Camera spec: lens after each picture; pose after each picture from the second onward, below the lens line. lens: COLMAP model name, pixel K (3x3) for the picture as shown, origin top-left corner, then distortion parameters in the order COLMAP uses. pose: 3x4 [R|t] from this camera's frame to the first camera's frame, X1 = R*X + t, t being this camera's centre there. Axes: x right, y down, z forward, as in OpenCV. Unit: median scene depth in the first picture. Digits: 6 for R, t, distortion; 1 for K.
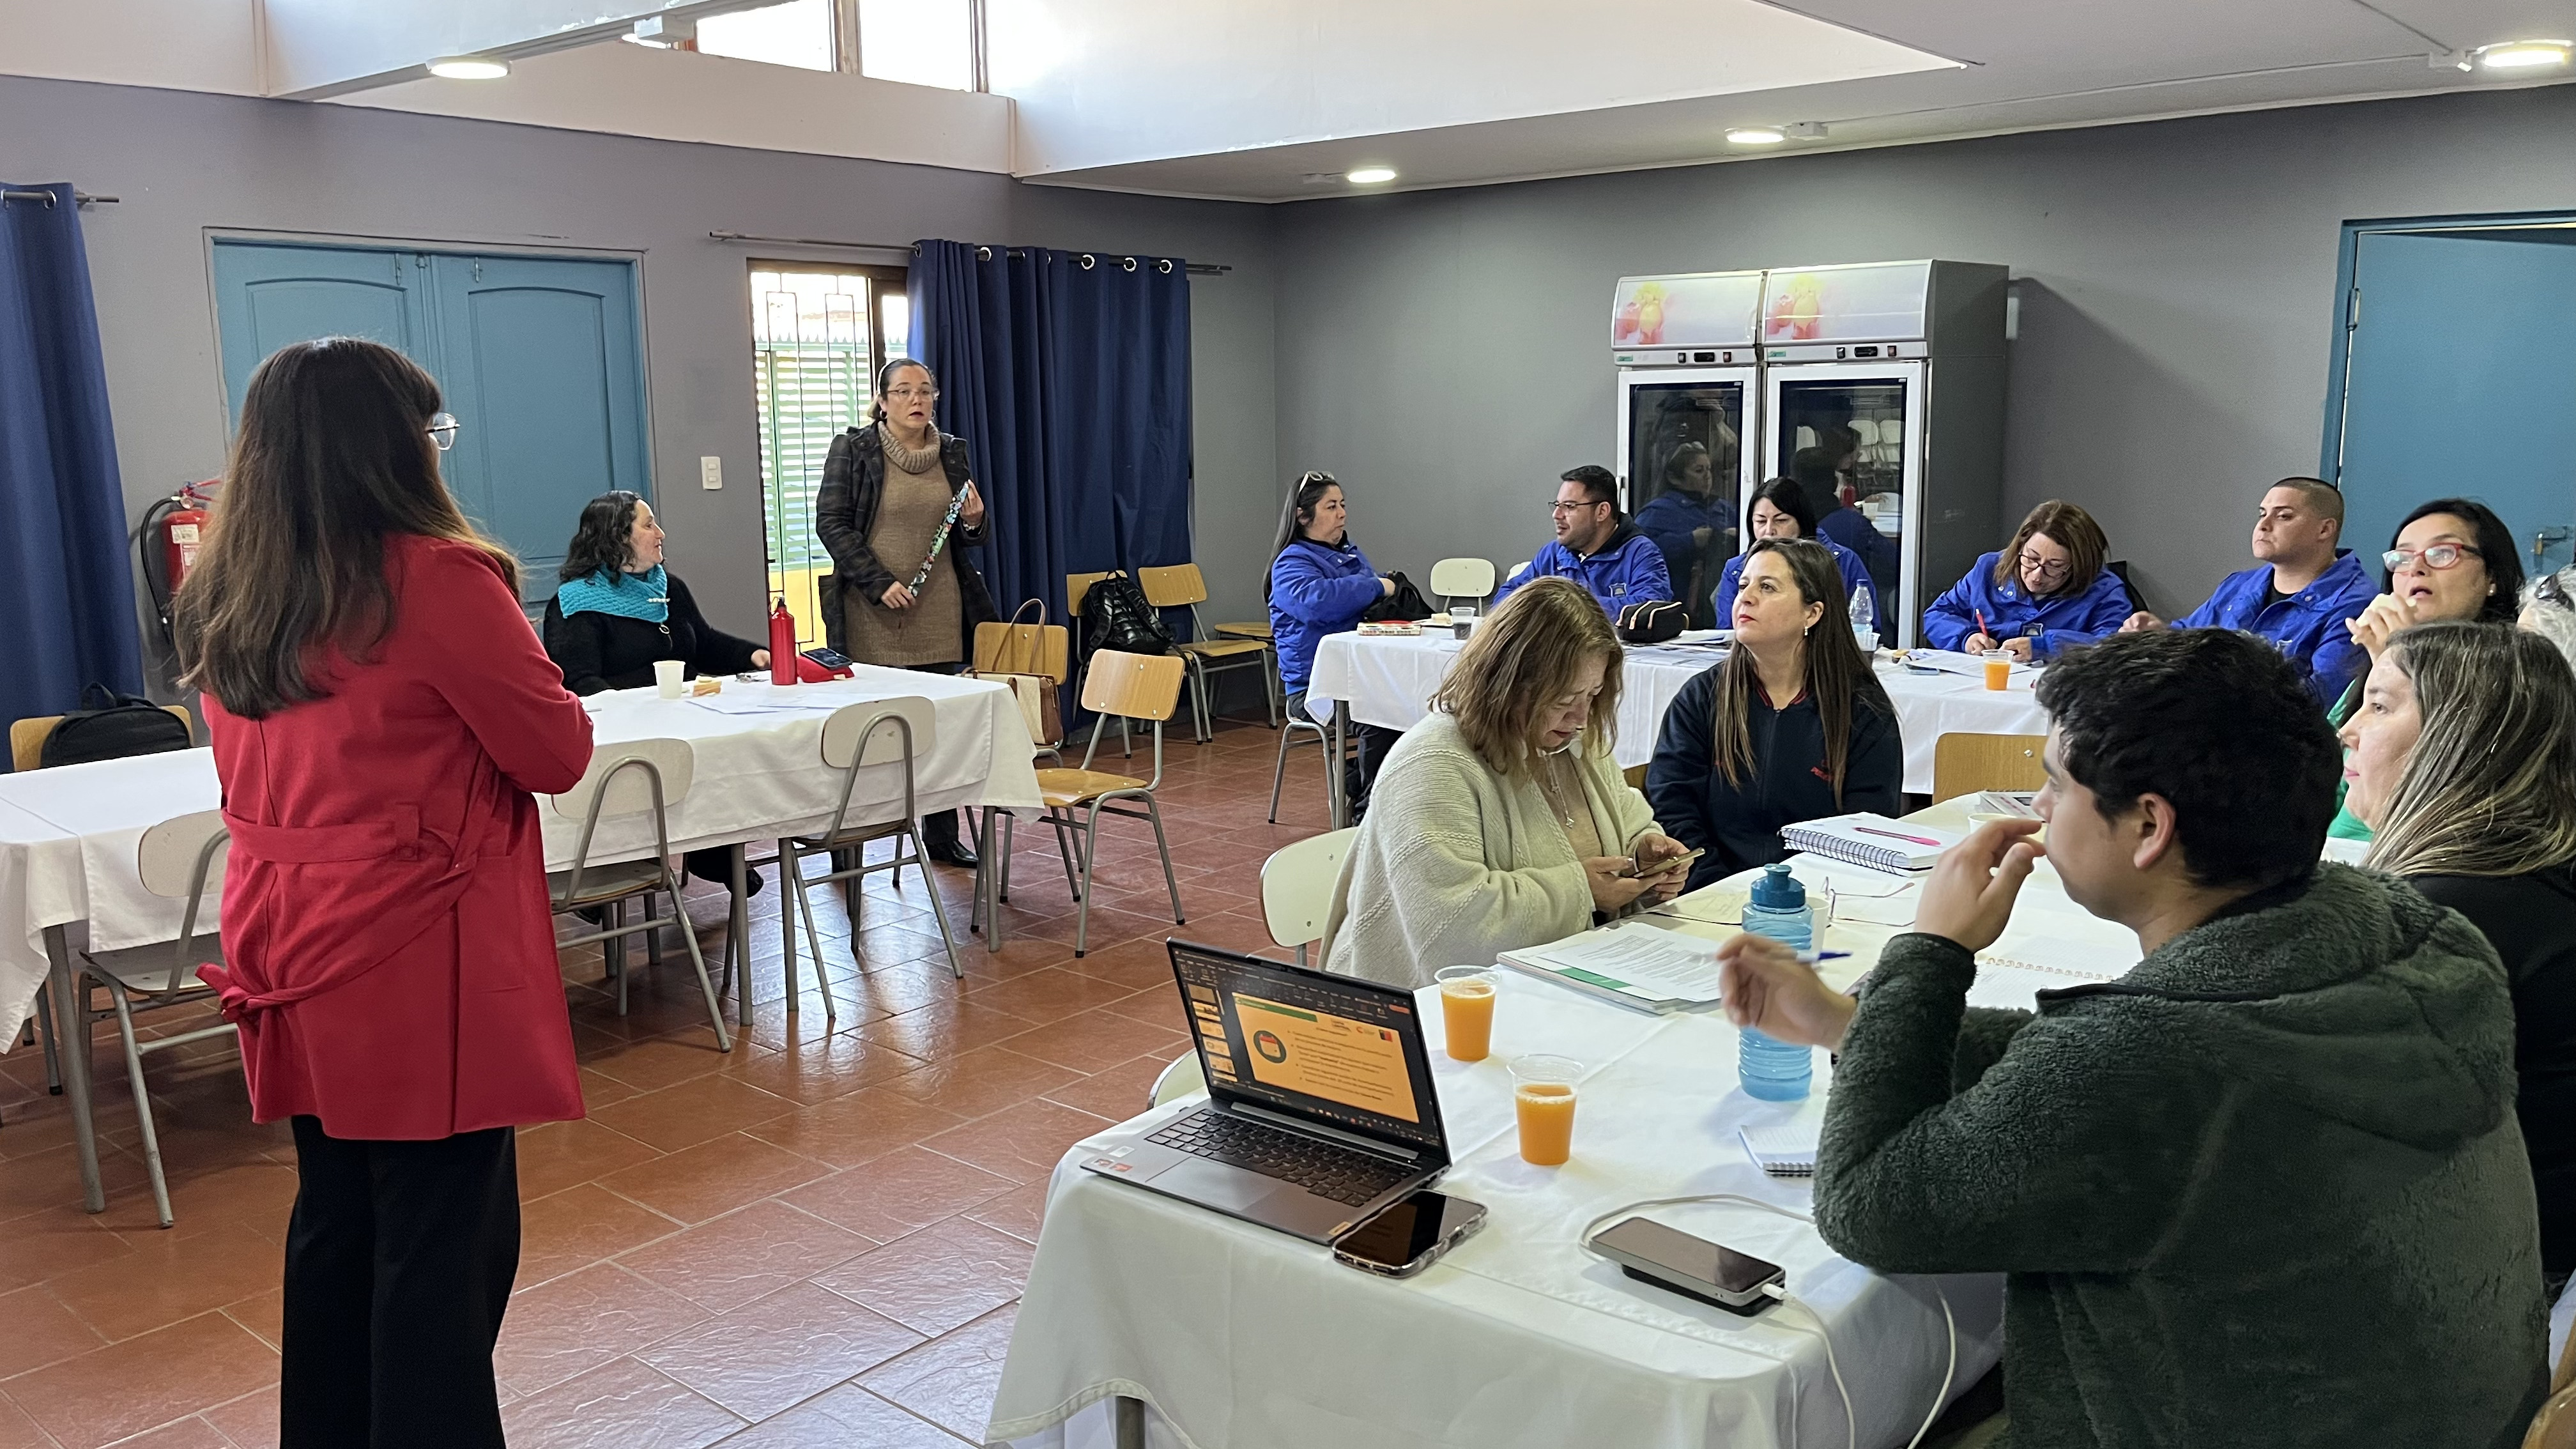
lens RADIAL K [[1962.7, 0, 1285.6], [0, 1962.7, 728.0], [0, 0, 1]] dist [0.006507, 0.003029]
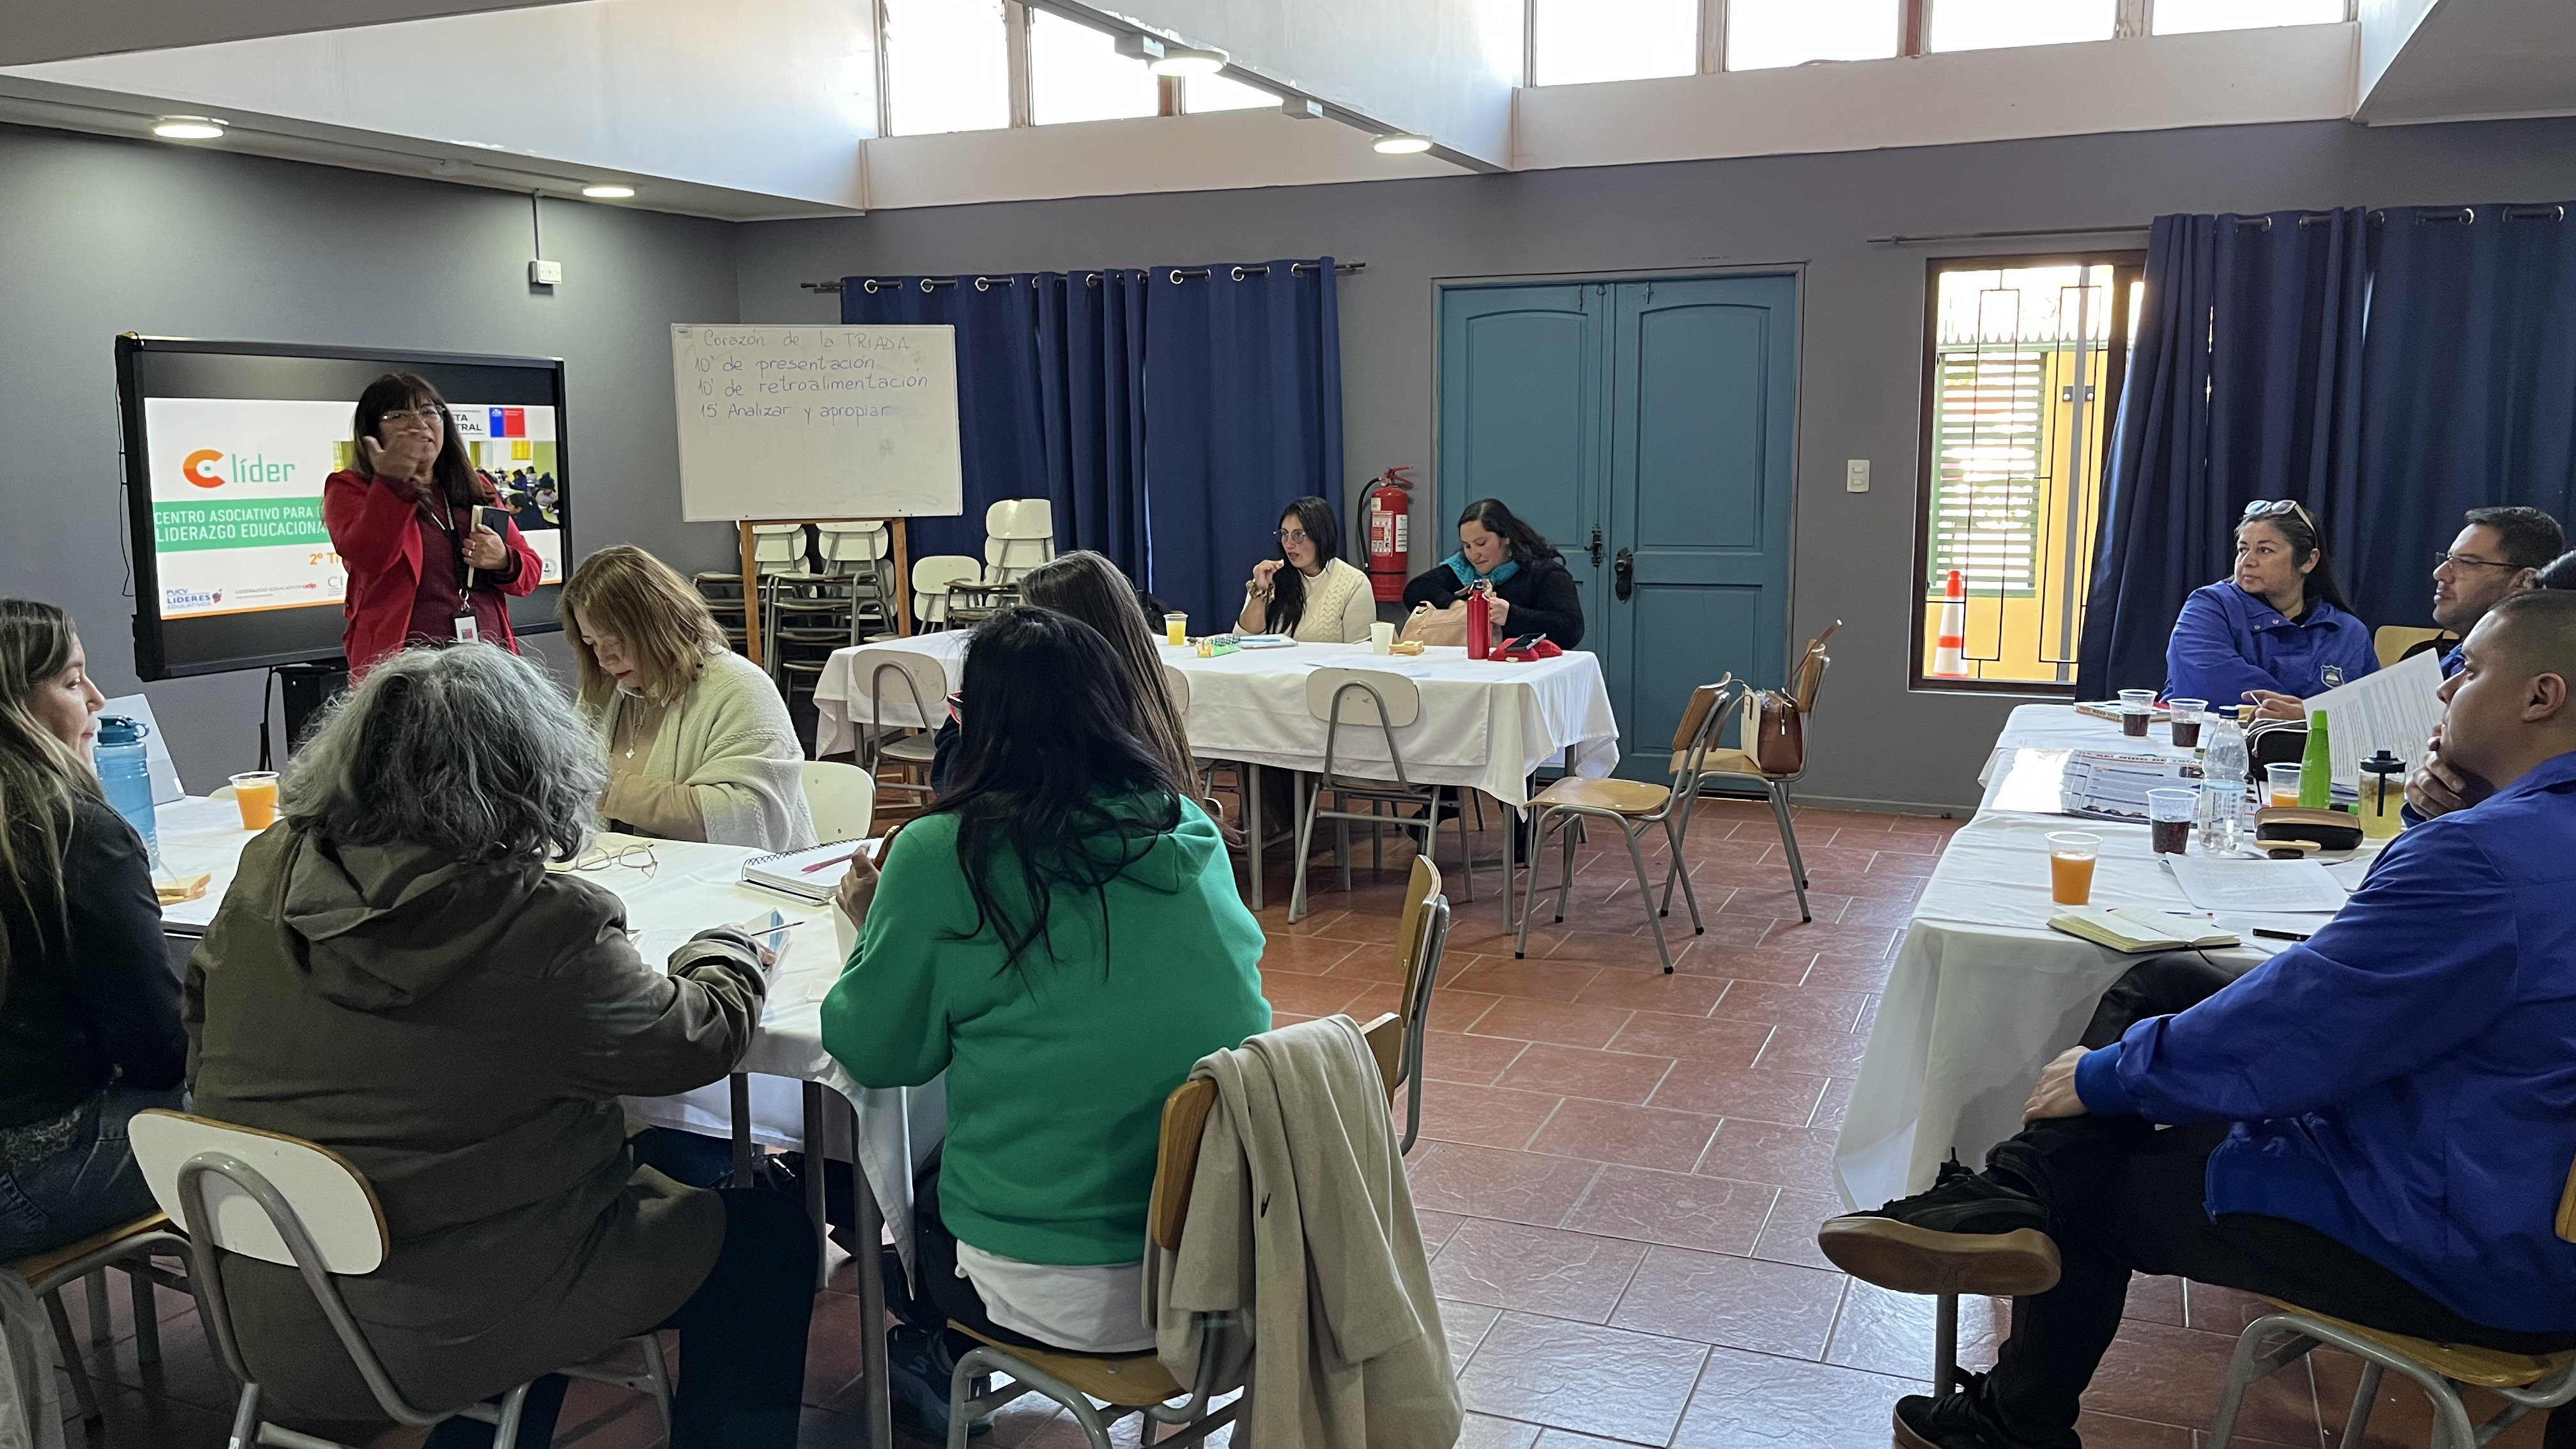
lens RADIAL K [[1962.7, 0, 1281.8], [0, 1962.7, 724.2], [0, 0, 1]] dist [0.006507, 0.003029]
pose [[0.274641, 0.155150, -0.948947, 0.746922], [-0.154815, 0.981156, 0.115610, -0.092771], [0.949002, 0.115160, 0.293485, 0.535684]]
